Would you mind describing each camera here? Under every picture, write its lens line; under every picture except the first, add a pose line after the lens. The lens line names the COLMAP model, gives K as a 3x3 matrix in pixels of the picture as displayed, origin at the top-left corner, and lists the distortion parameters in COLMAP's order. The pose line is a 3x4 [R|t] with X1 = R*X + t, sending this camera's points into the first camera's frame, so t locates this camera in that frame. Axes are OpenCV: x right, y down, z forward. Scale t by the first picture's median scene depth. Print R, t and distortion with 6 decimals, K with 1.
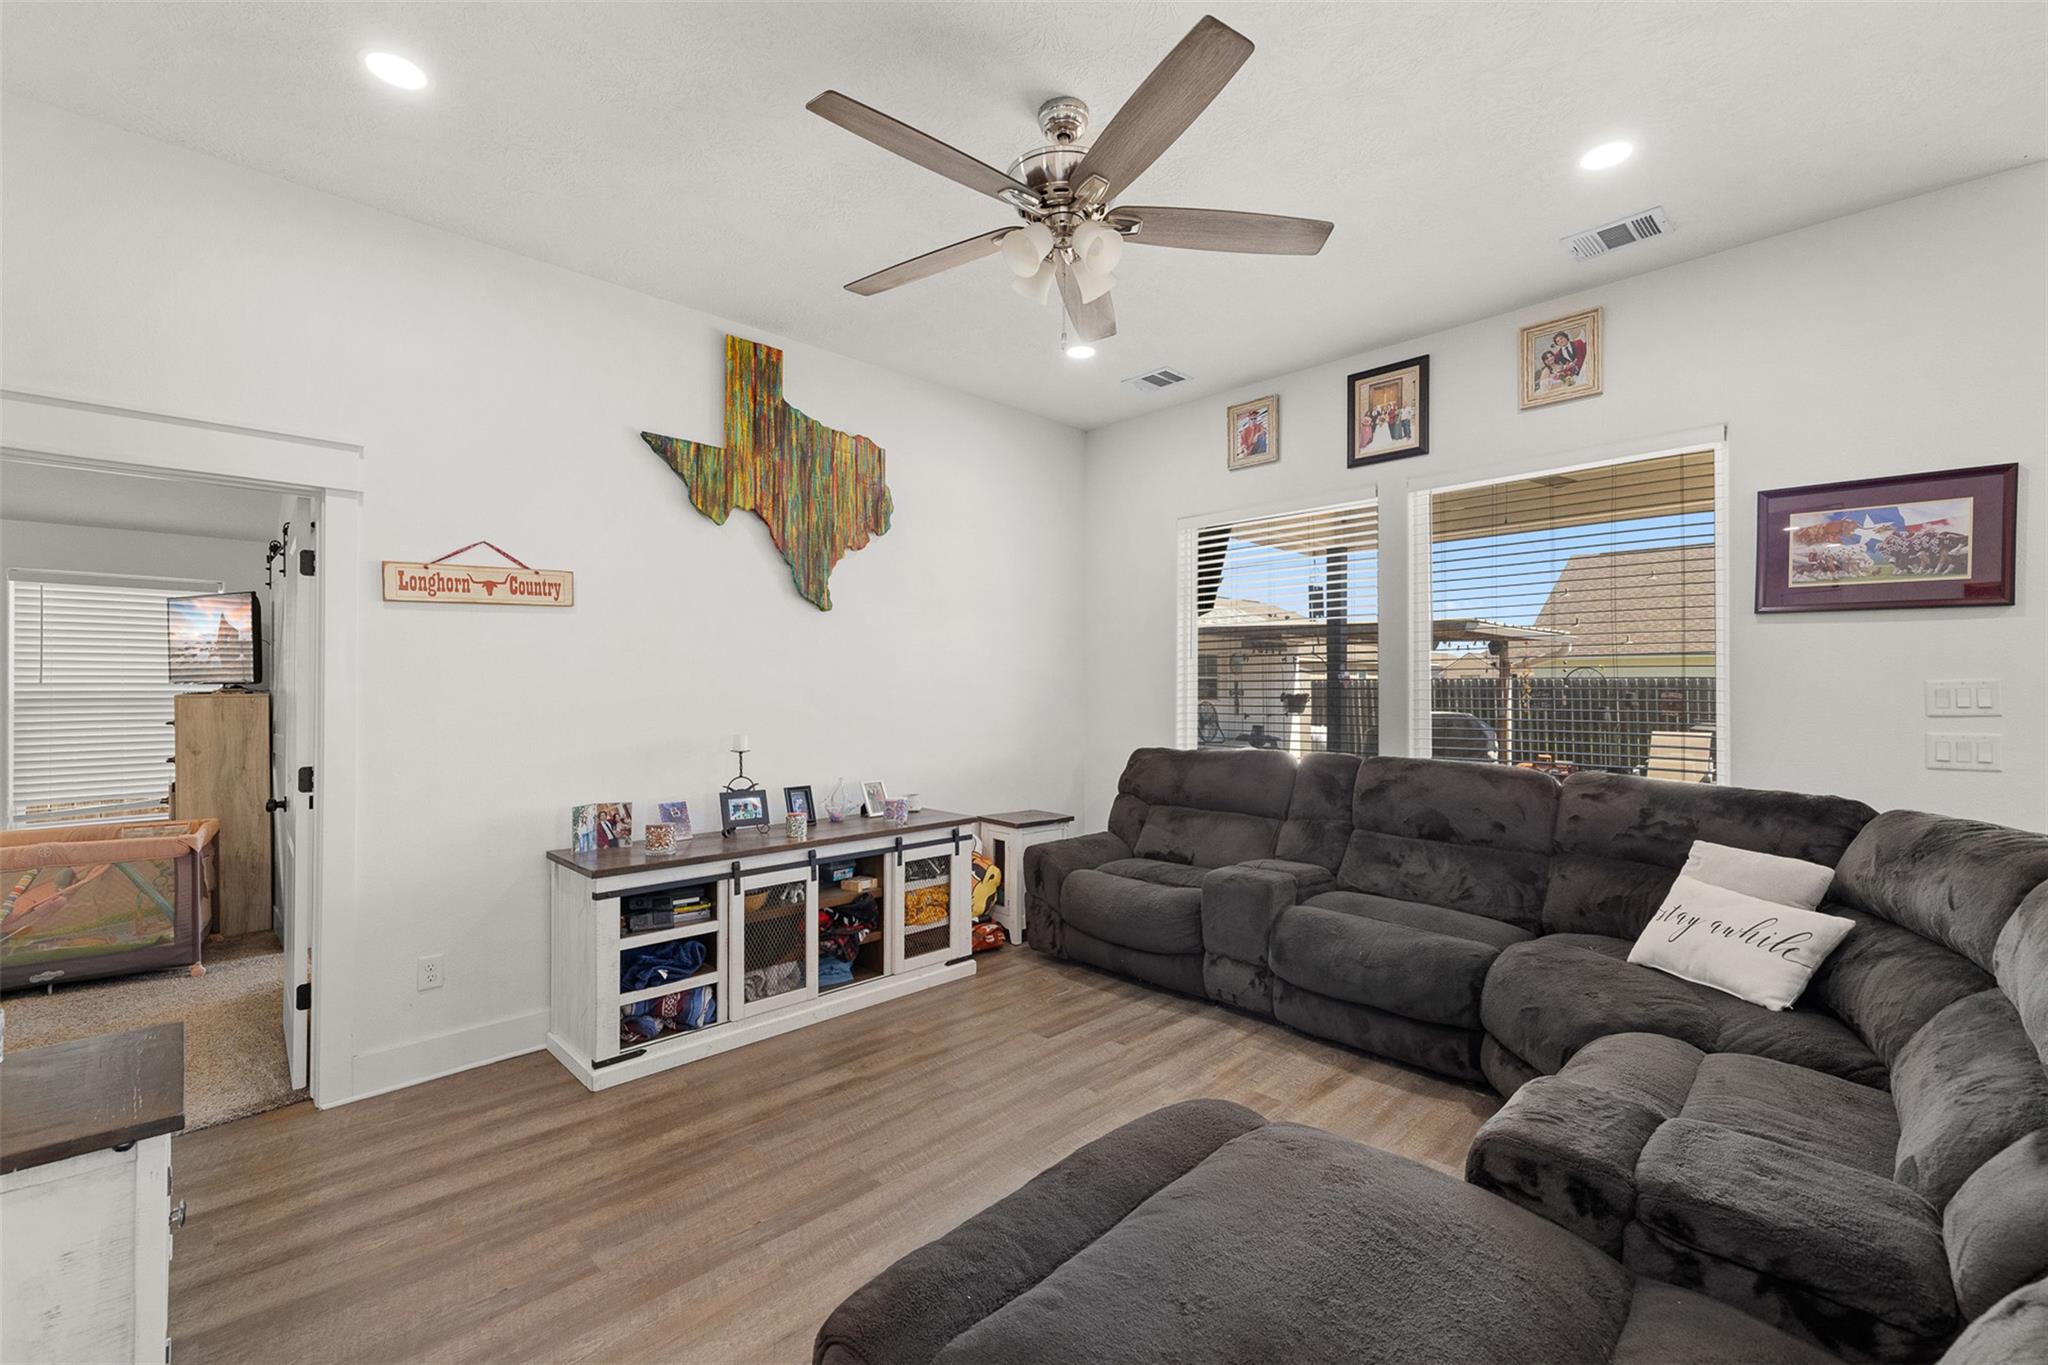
lens RADIAL K [[880.1, 0, 1027.8], [0, 880.1, 685.3], [0, 0, 1]] dist [0.000339, -0.000019]
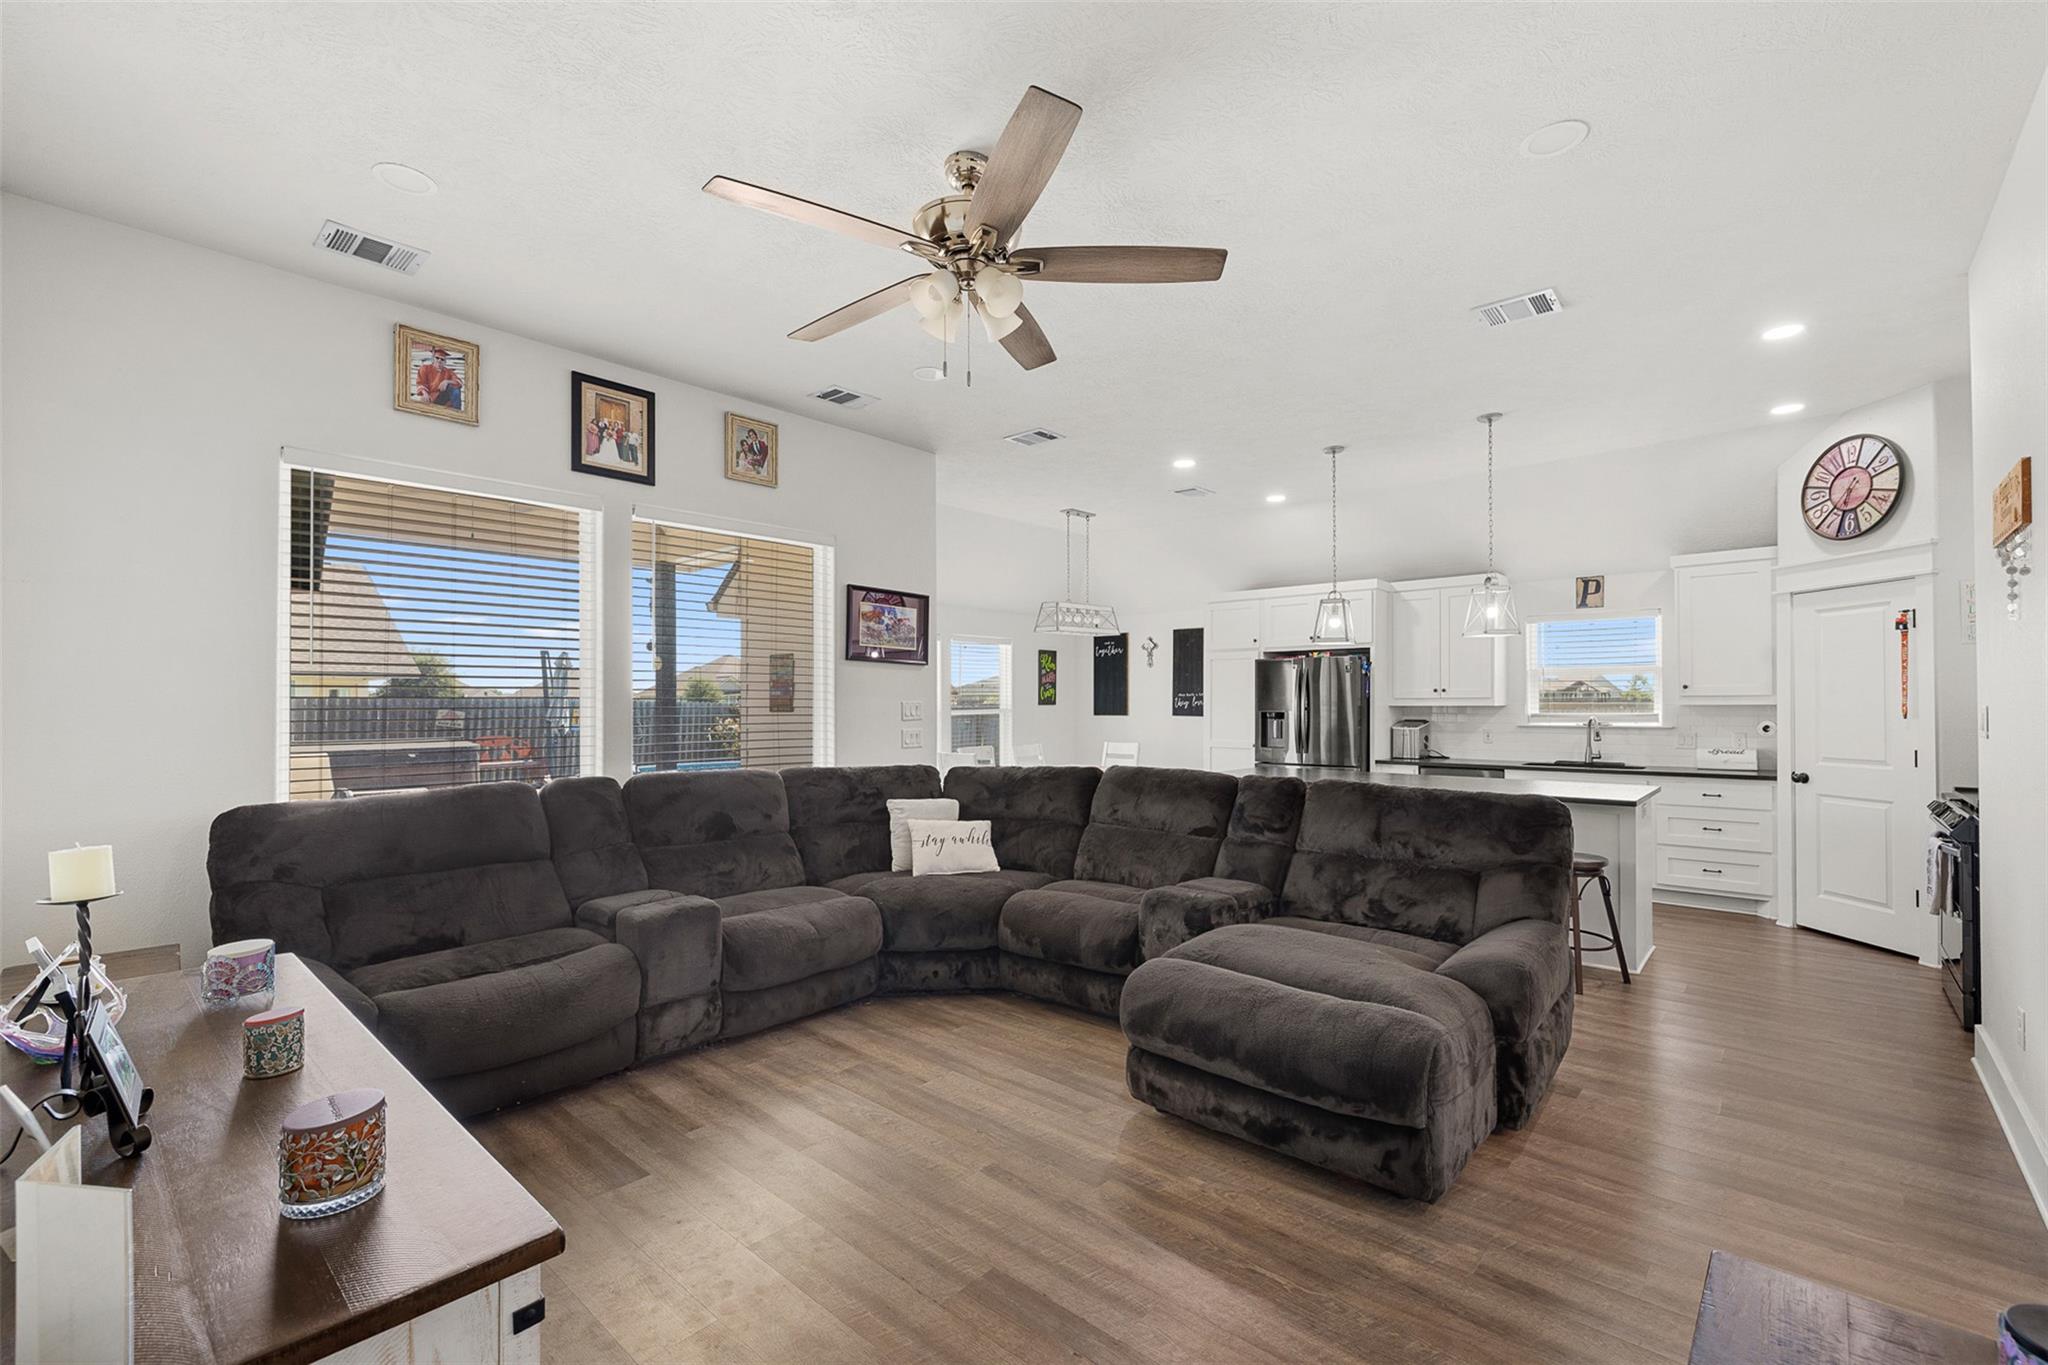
lens RADIAL K [[880.1, 0, 1027.6], [0, 880.1, 696.5], [0, 0, 1]] dist [0.000339, -0.000019]
pose [[-0.070261, 0.007217, 0.997503, -0.635808], [-0.004348, 0.999962, -0.007541, -0.001910], [-0.997519, -0.004867, -0.070227, 0.619521]]
